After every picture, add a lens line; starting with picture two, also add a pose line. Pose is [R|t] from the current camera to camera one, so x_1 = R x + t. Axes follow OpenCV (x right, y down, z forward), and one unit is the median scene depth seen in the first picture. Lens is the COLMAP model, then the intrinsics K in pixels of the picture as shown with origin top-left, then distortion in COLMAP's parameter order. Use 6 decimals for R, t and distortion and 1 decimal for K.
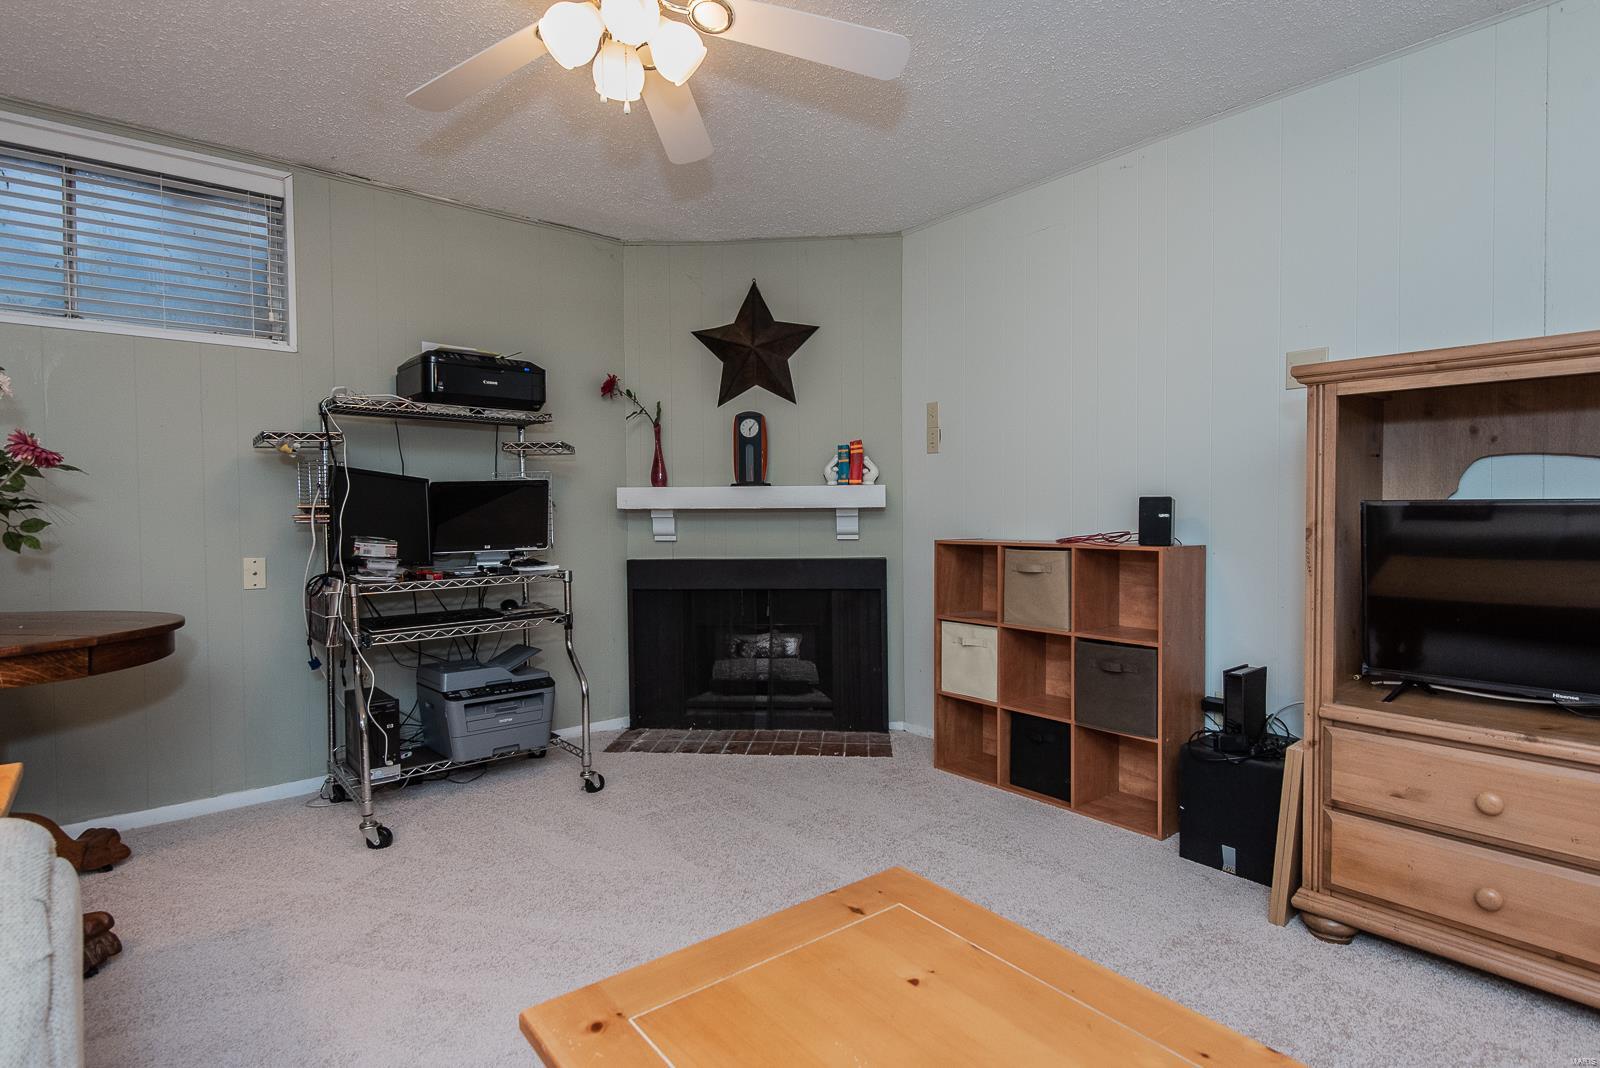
lens RADIAL K [[807.1, 0, 800.0], [0, 807.1, 534.0], [0, 0, 1]] dist [0.013325, -0.016273]
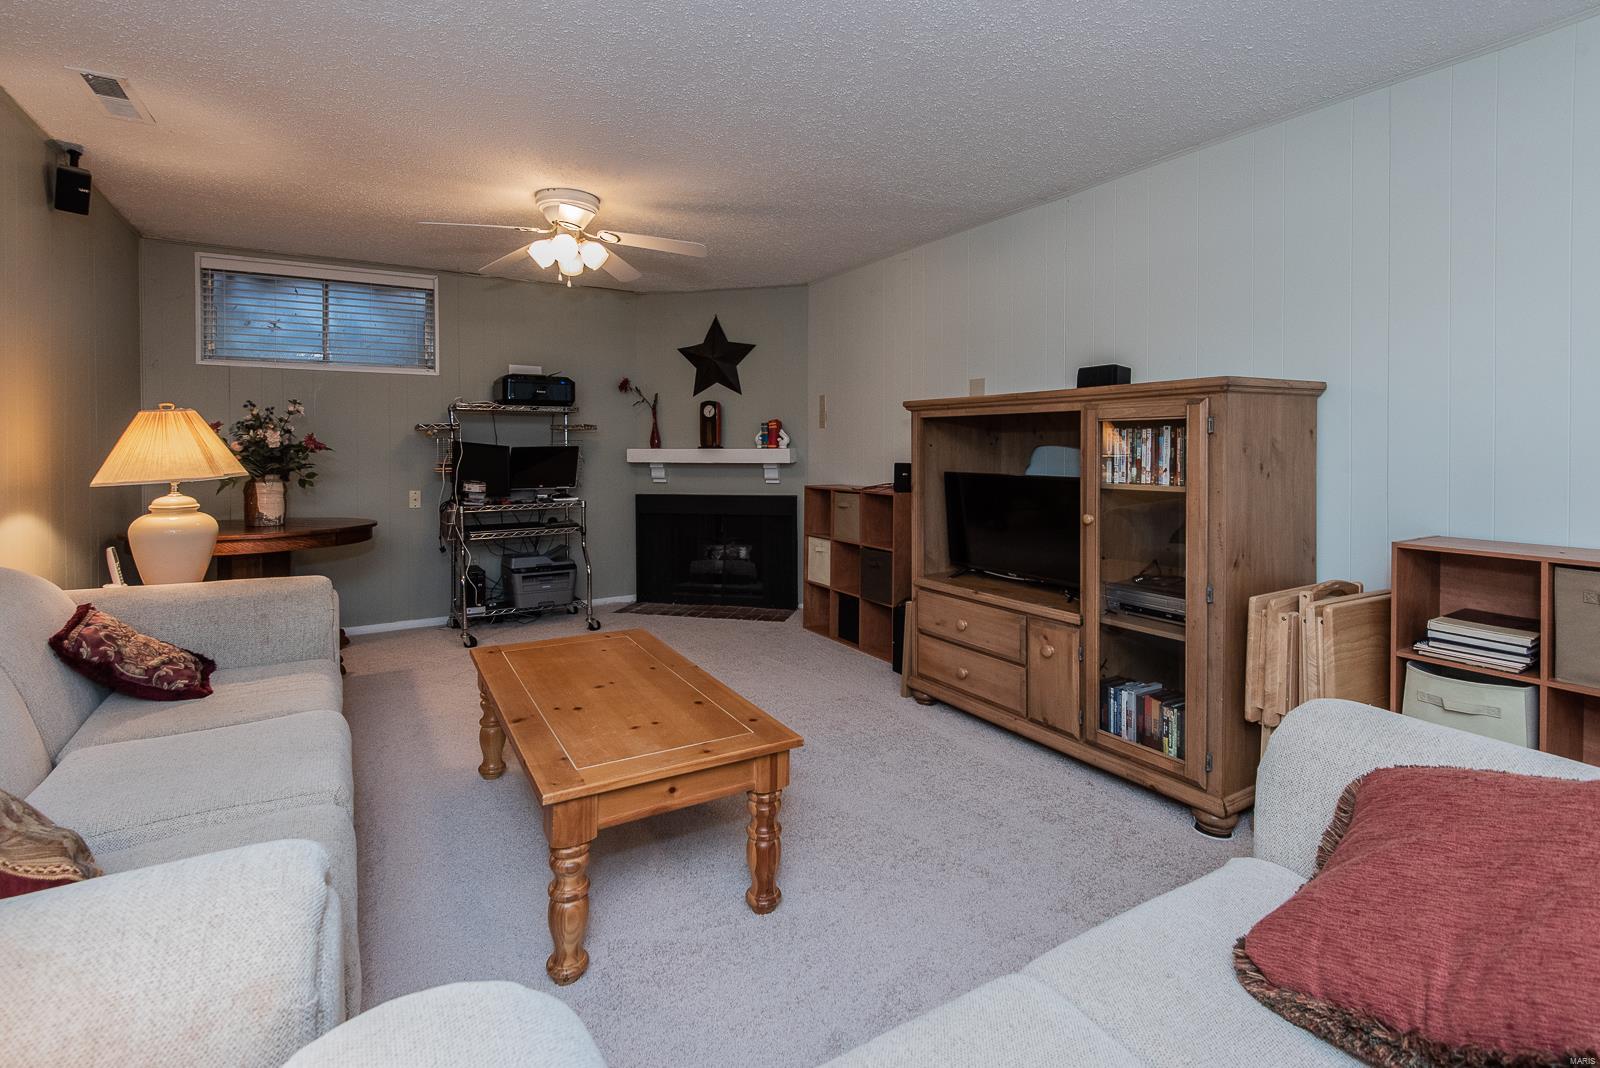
lens RADIAL K [[748.7, 0, 798.2], [0, 748.7, 456.2], [0, 0, 1]] dist [0.000647, 0.000087]
pose [[0.988678, 0.007466, -0.149865, 0.393575], [-0.009735, 0.999849, -0.014416, -0.030359], [0.149735, 0.015712, 0.988601, -0.490093]]
